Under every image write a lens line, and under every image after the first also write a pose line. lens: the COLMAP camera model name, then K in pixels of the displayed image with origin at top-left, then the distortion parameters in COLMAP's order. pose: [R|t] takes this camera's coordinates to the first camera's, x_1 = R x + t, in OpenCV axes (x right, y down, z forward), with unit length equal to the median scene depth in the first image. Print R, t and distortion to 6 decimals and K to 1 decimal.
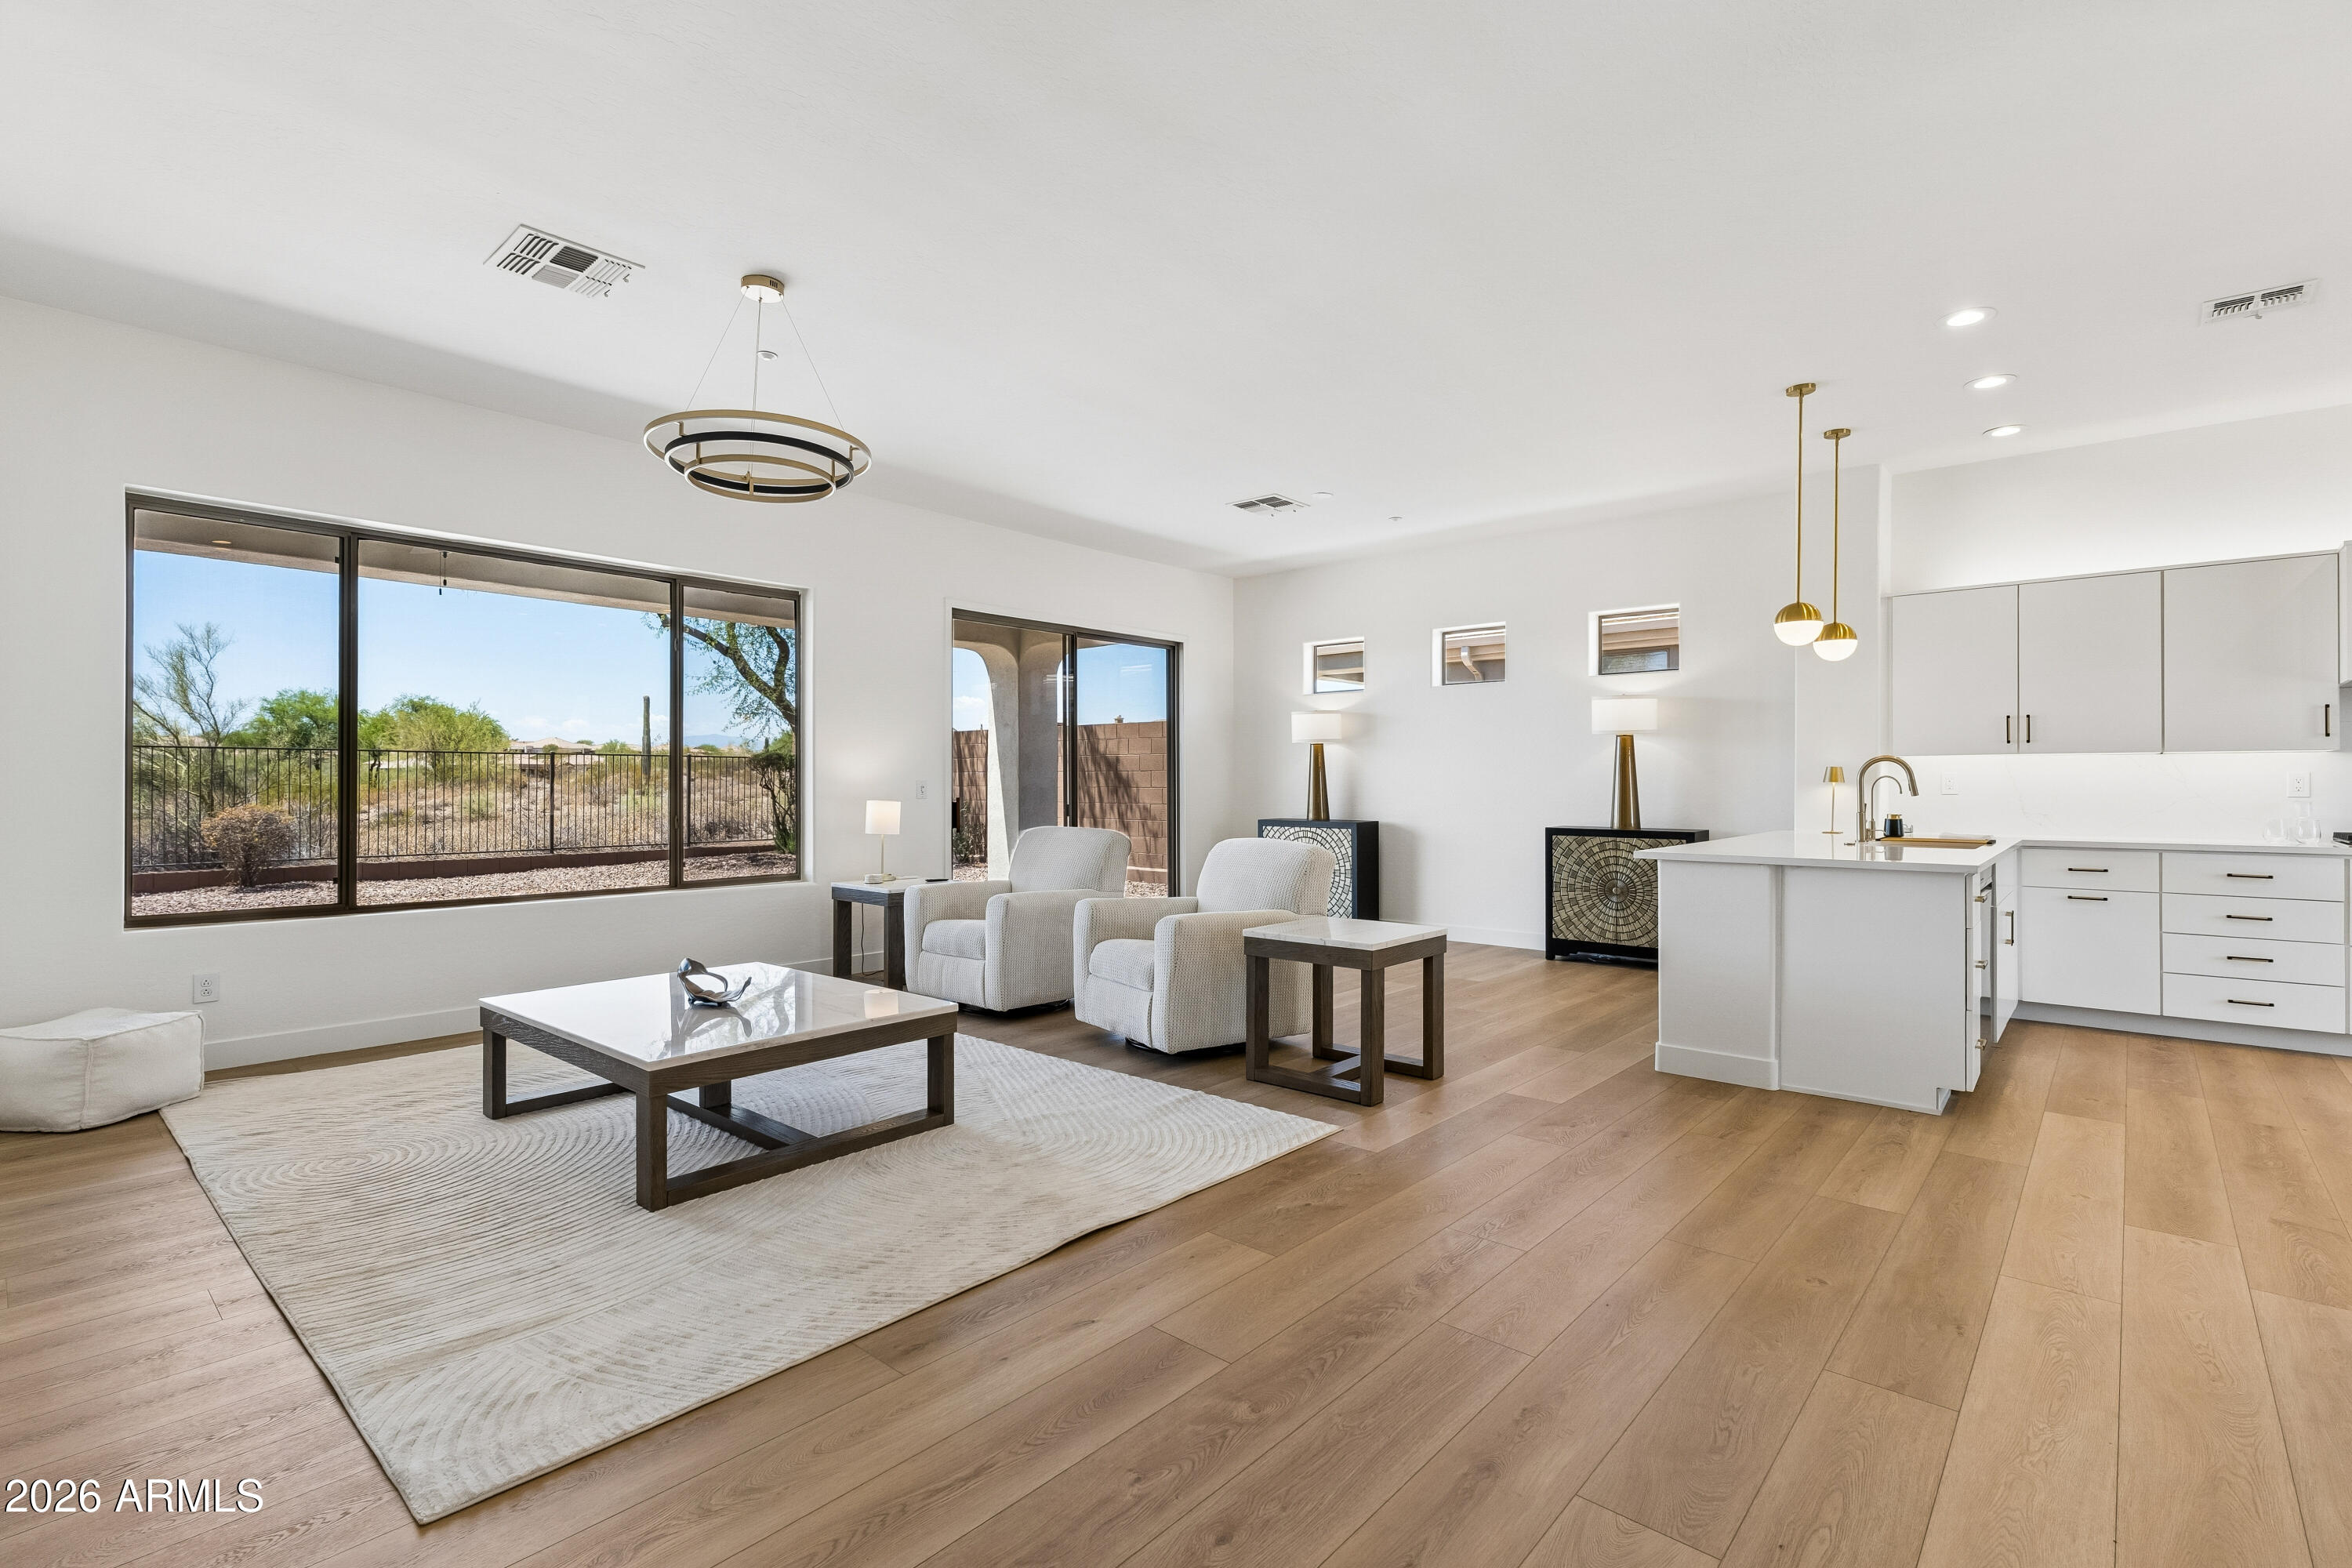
lens RADIAL K [[1099.0, 0, 1166.3], [0, 1099.0, 800.4], [0, 0, 1]] dist [-0.000564, 0.001315]
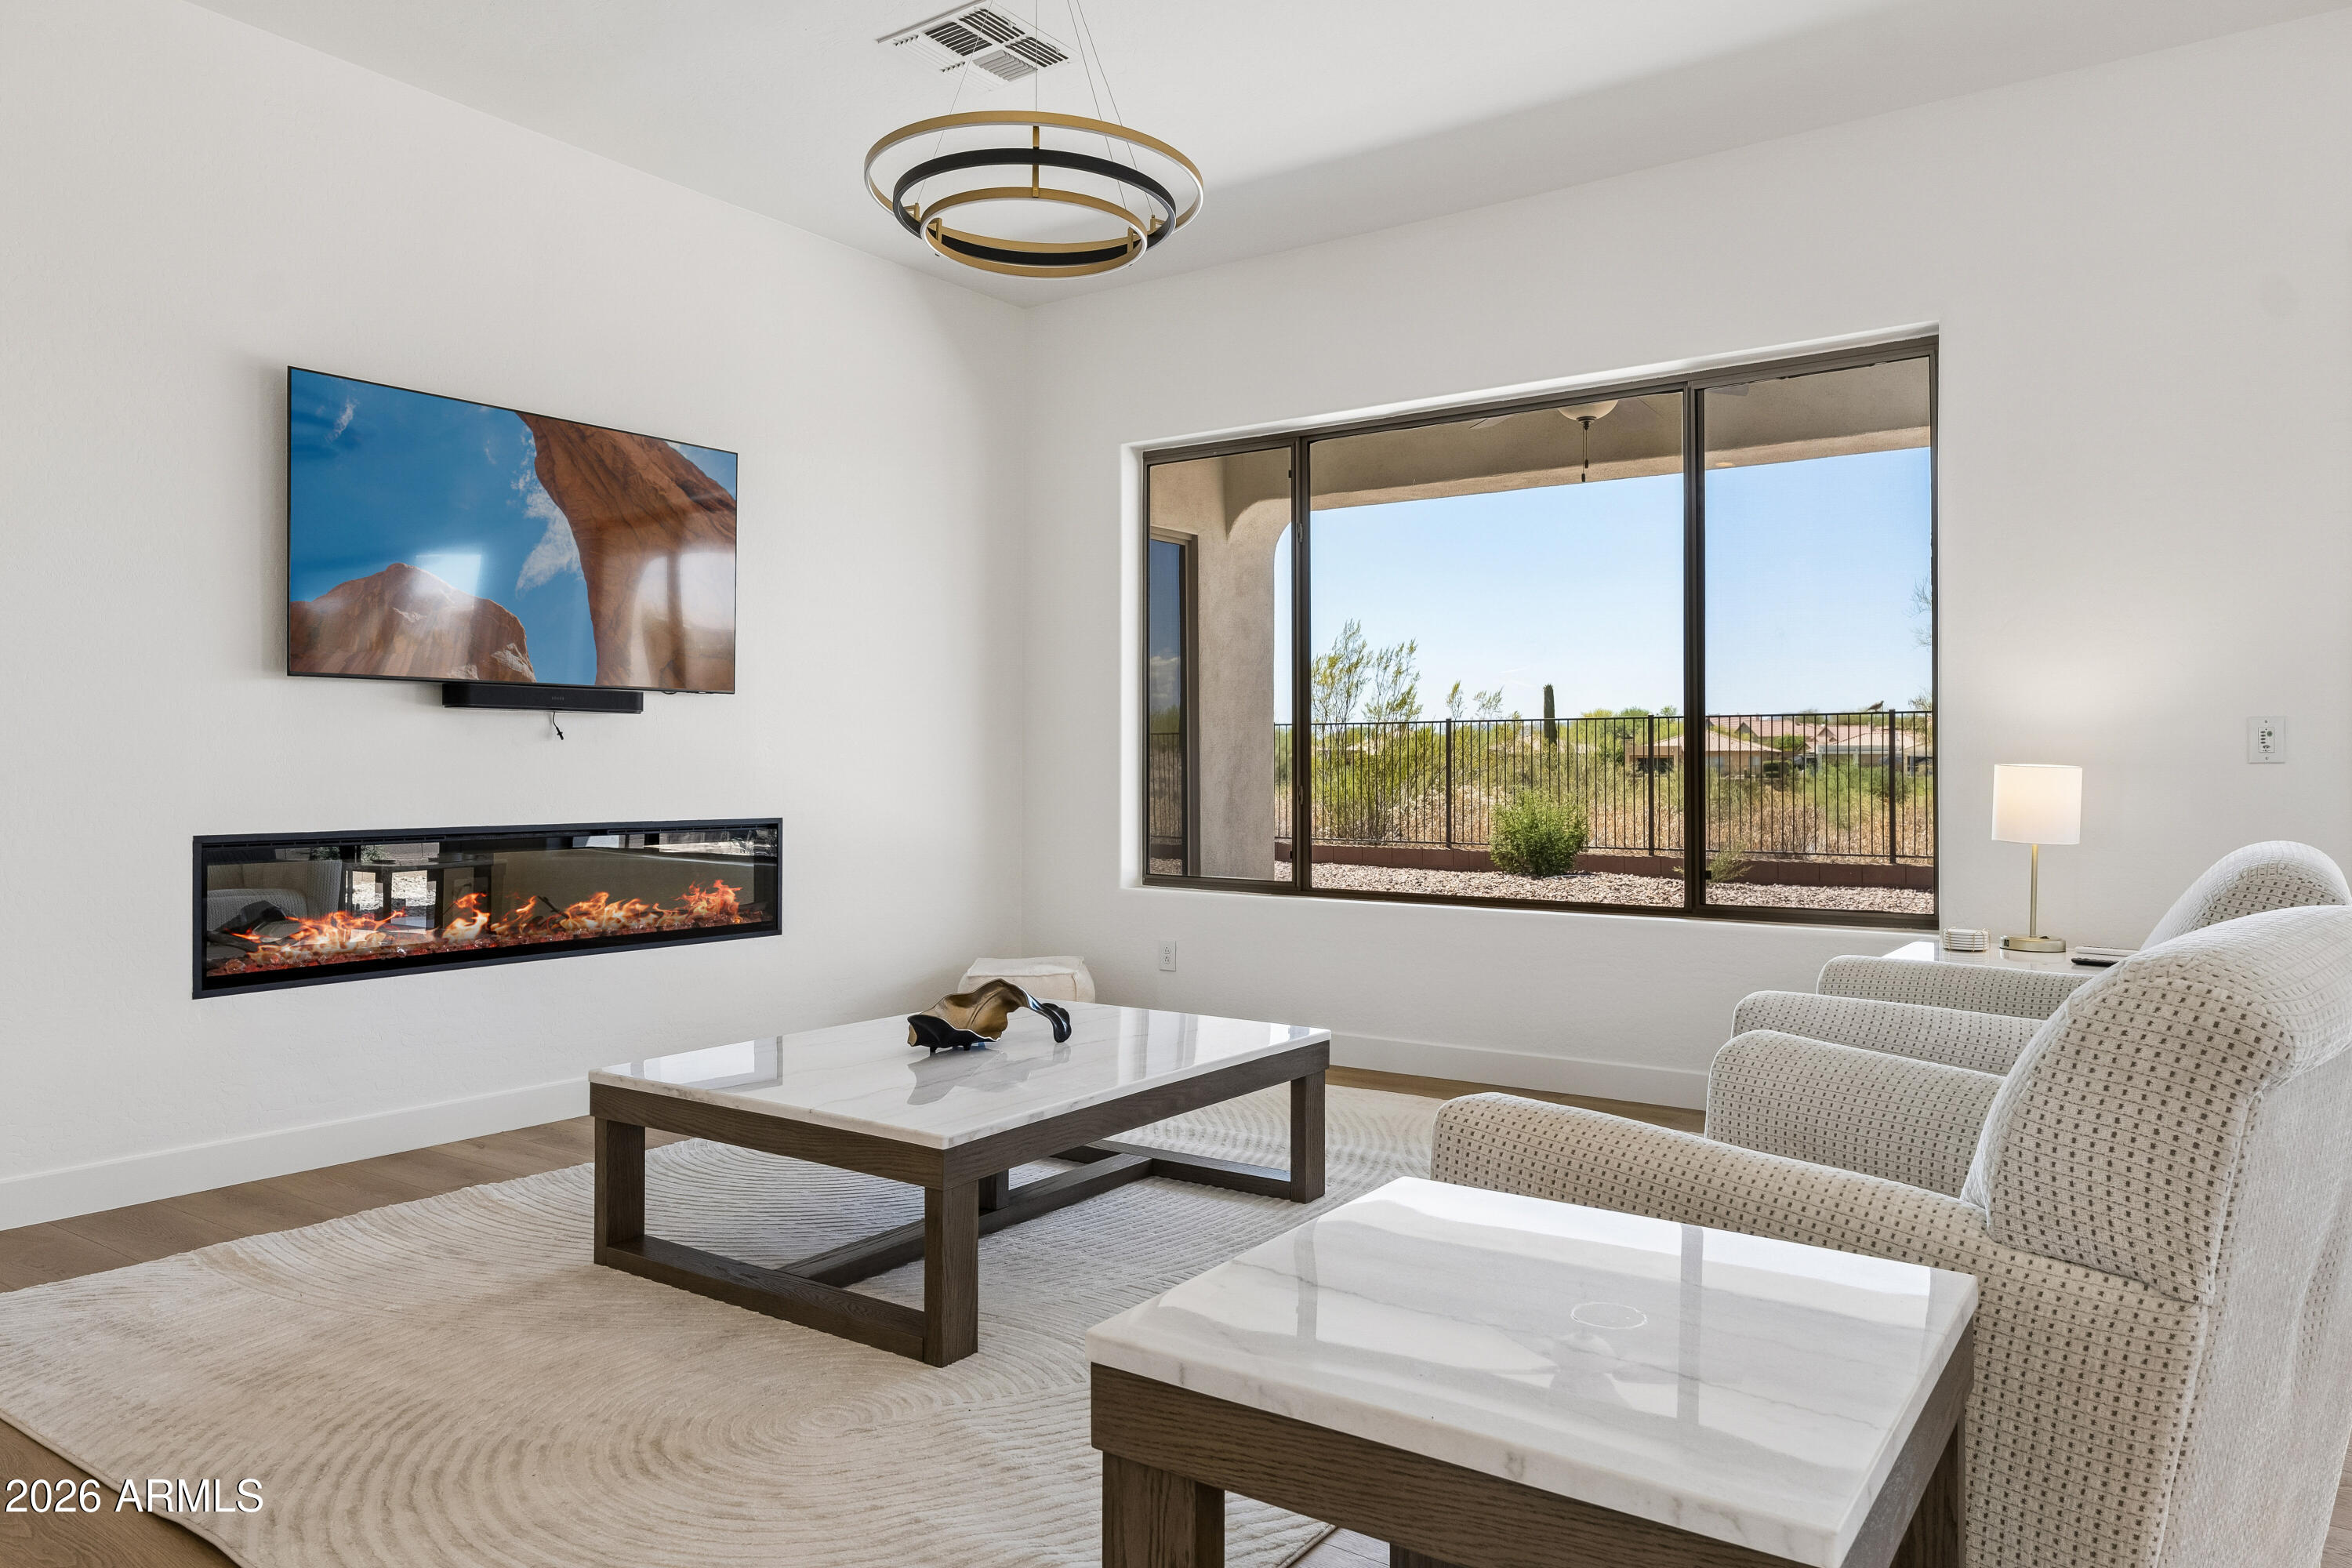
lens RADIAL K [[1526.5, 0, 1153.1], [0, 1526.5, 764.4], [0, 0, 1]] dist [0.011622, 0.001168]
pose [[0.104702, -0.001325, -0.994503, 0.395956], [-0.015488, 0.999876, -0.002963, 0.009086], [0.994383, 0.015713, 0.104668, 0.762680]]
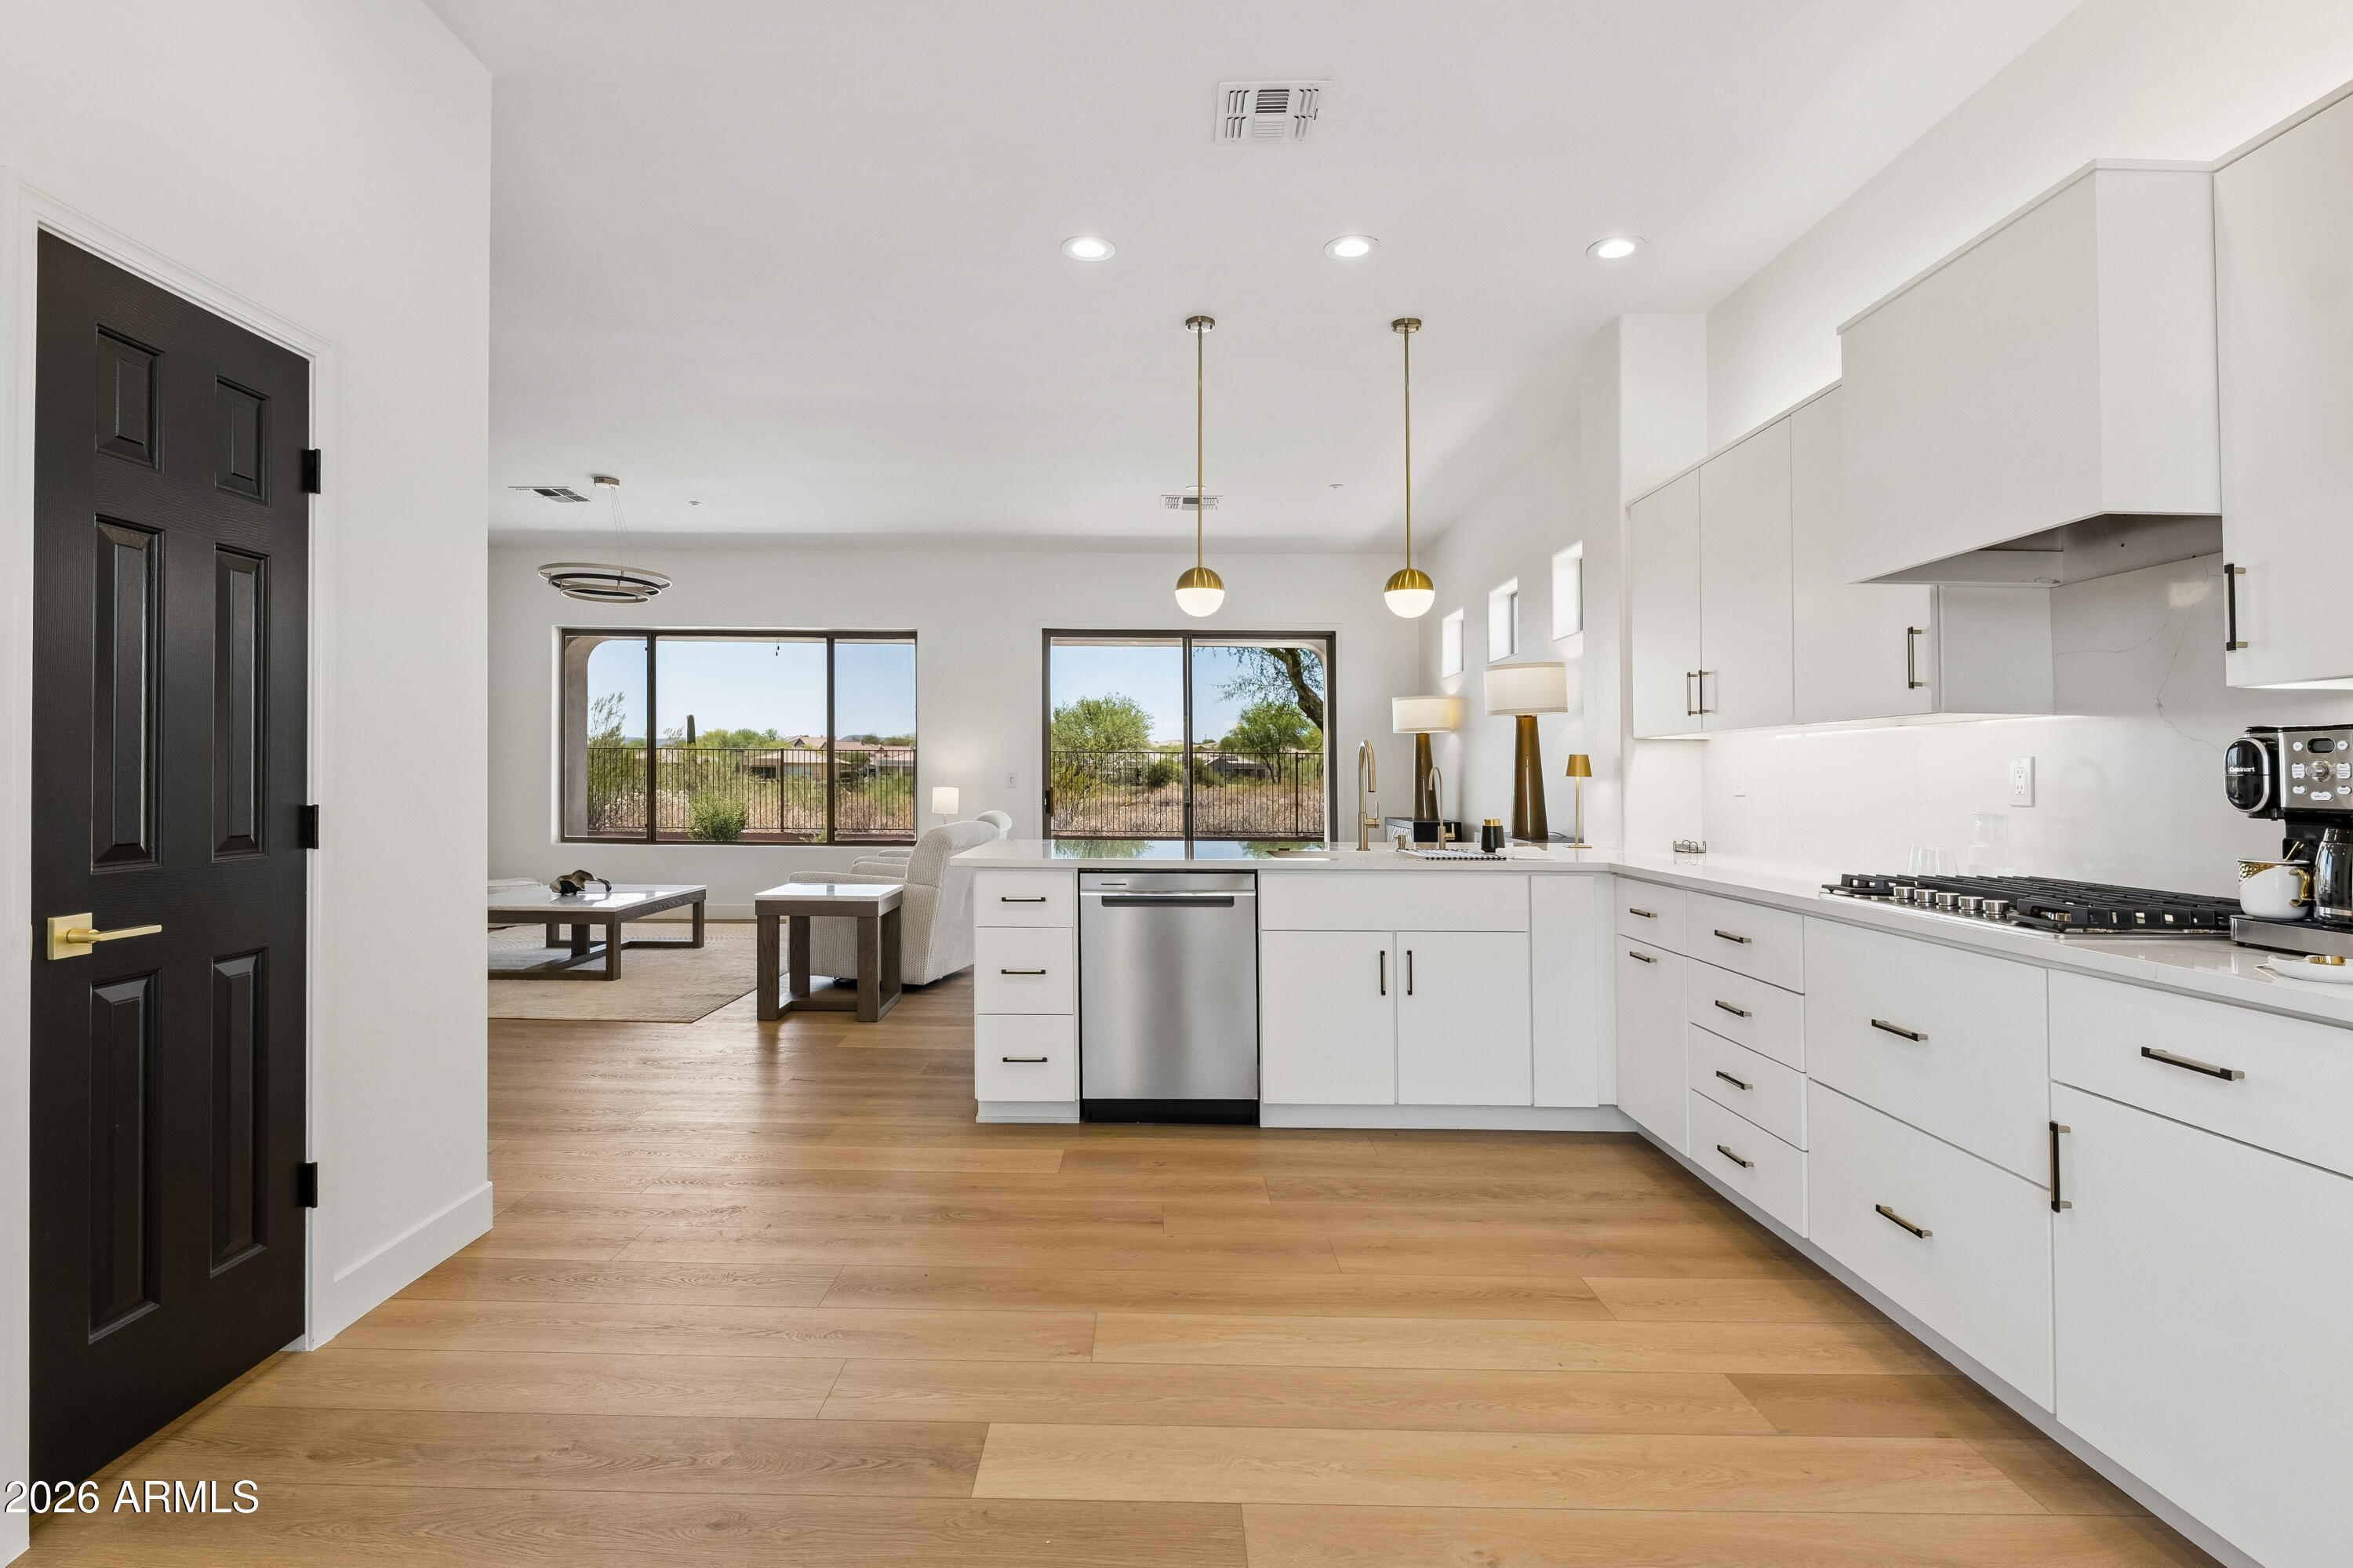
lens RADIAL K [[1147.3, 0, 1168.4], [0, 1147.3, 770.0], [0, 0, 1]] dist [-0.003824, -0.000054]
pose [[0.691995, 0.000817, -0.721902, 1.240491], [-0.017166, 0.999735, -0.015324, -0.004746], [0.721699, 0.022996, 0.691825, 0.280597]]
